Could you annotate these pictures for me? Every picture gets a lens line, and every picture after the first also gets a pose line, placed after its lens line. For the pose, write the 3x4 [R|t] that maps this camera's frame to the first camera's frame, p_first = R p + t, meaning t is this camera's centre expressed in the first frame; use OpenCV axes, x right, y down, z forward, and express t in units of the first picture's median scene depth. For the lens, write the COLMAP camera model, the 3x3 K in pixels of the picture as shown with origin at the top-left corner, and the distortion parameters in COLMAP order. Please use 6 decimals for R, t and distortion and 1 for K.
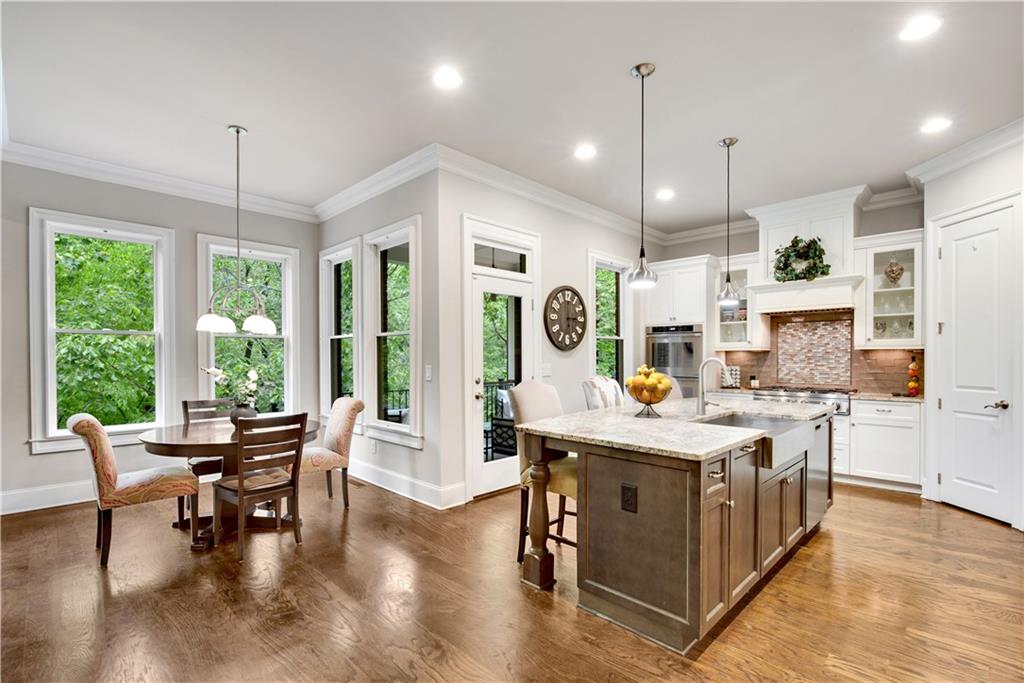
lens RADIAL K [[472.8, 0, 510.1], [0, 472.8, 357.9], [0, 0, 1]] dist [0.002809, 0.000103]
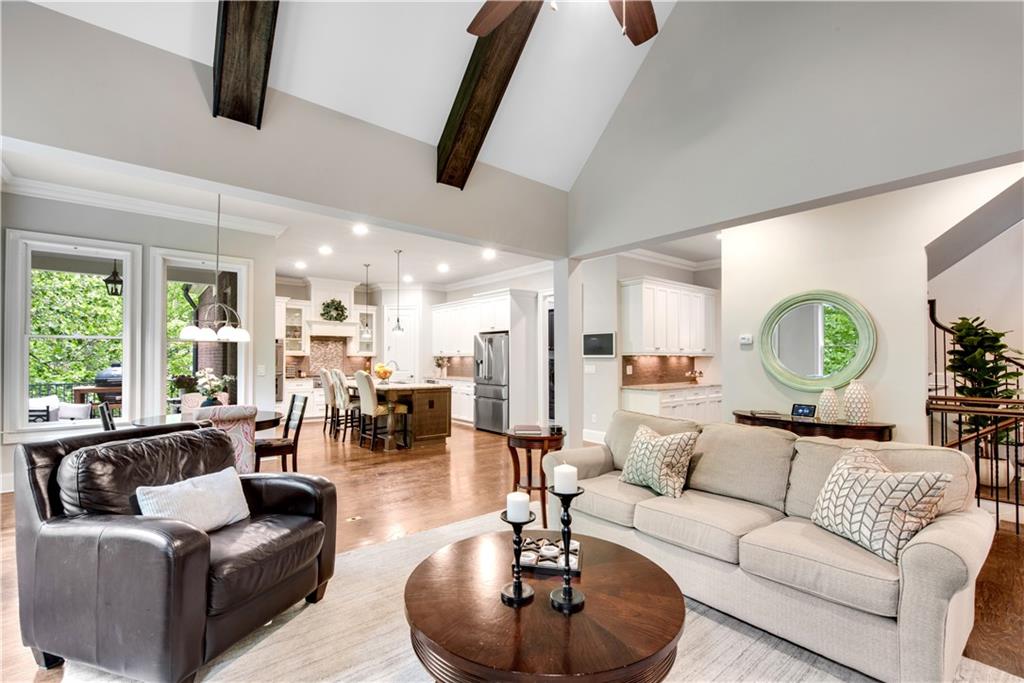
lens RADIAL K [[472.8, 0, 510.1], [0, 472.8, 357.9], [0, 0, 1]] dist [0.002809, 0.000103]
pose [[0.119096, 0.000926, 0.992882, -1.254384], [-0.000938, 0.999999, -0.000820, -0.007420], [-0.992882, -0.000834, 0.119097, 0.036565]]
